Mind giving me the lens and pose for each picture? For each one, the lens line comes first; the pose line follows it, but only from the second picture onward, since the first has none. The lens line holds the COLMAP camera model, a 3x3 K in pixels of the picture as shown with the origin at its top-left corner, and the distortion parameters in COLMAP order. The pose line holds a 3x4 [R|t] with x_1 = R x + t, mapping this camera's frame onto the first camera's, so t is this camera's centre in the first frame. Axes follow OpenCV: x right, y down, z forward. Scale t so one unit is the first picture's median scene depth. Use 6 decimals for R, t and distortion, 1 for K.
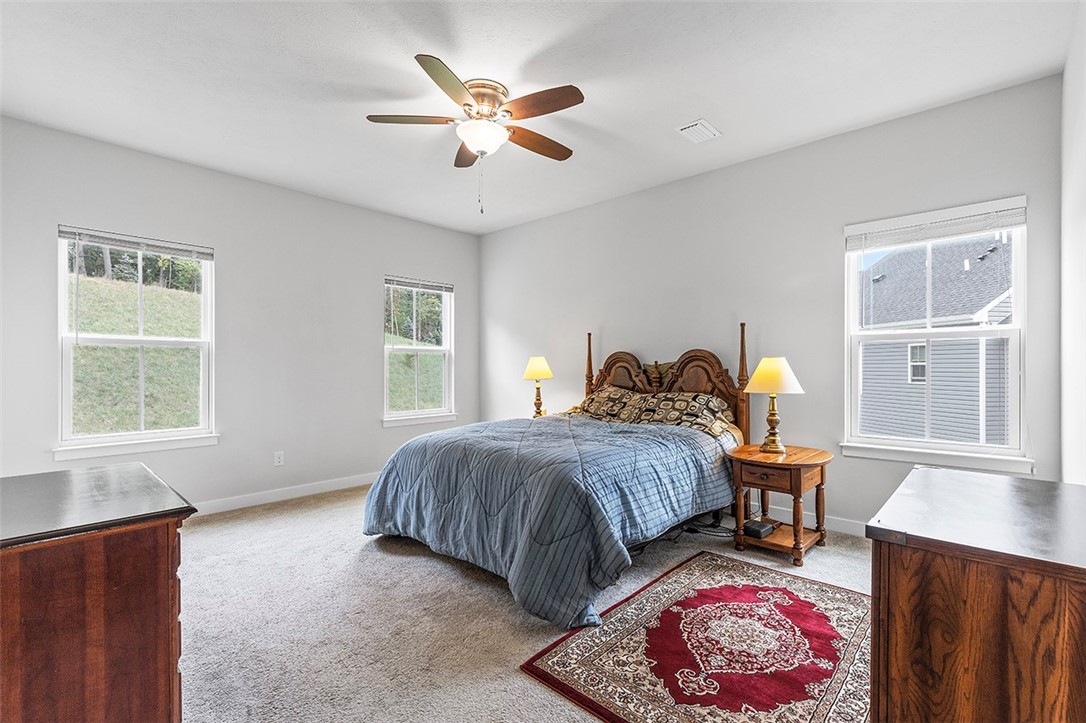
lens RADIAL K [[491.0, 0, 543.6], [0, 491.0, 367.1], [0, 0, 1]] dist [0.012015, -0.004204]
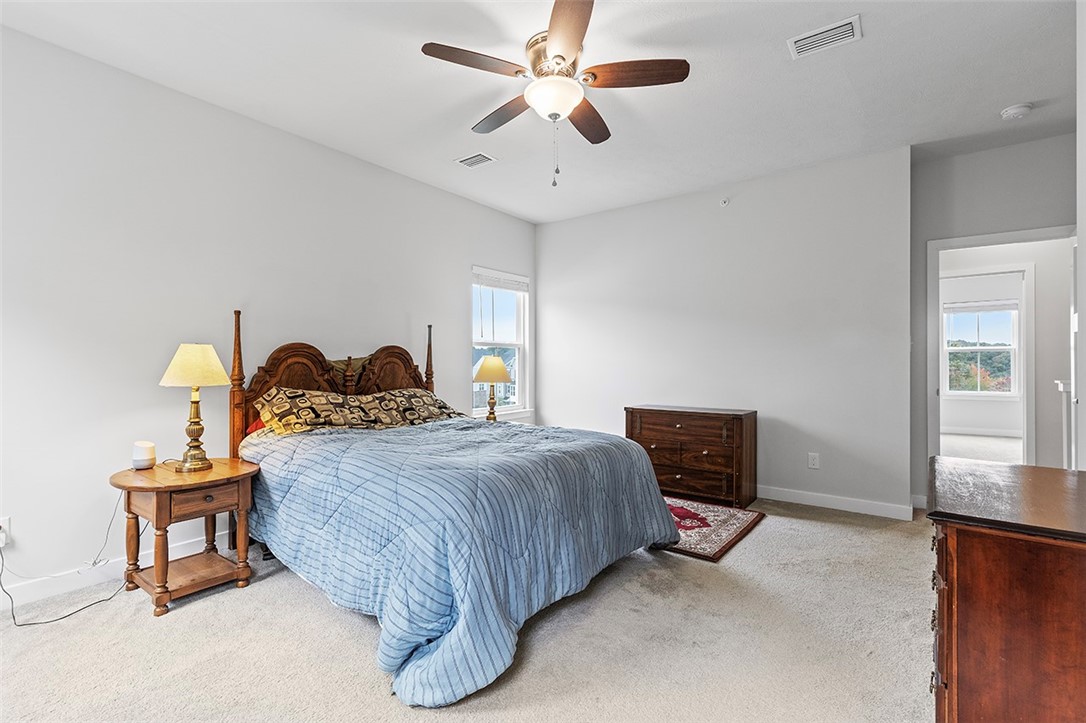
lens RADIAL K [[491.0, 0, 546.4], [0, 491.0, 360.2], [0, 0, 1]] dist [0.012015, -0.004204]
pose [[-0.102027, 0.012671, 0.994701, -0.675811], [0.007998, 0.999897, -0.011917, 0.007260], [-0.994750, 0.006739, -0.102117, 0.757564]]
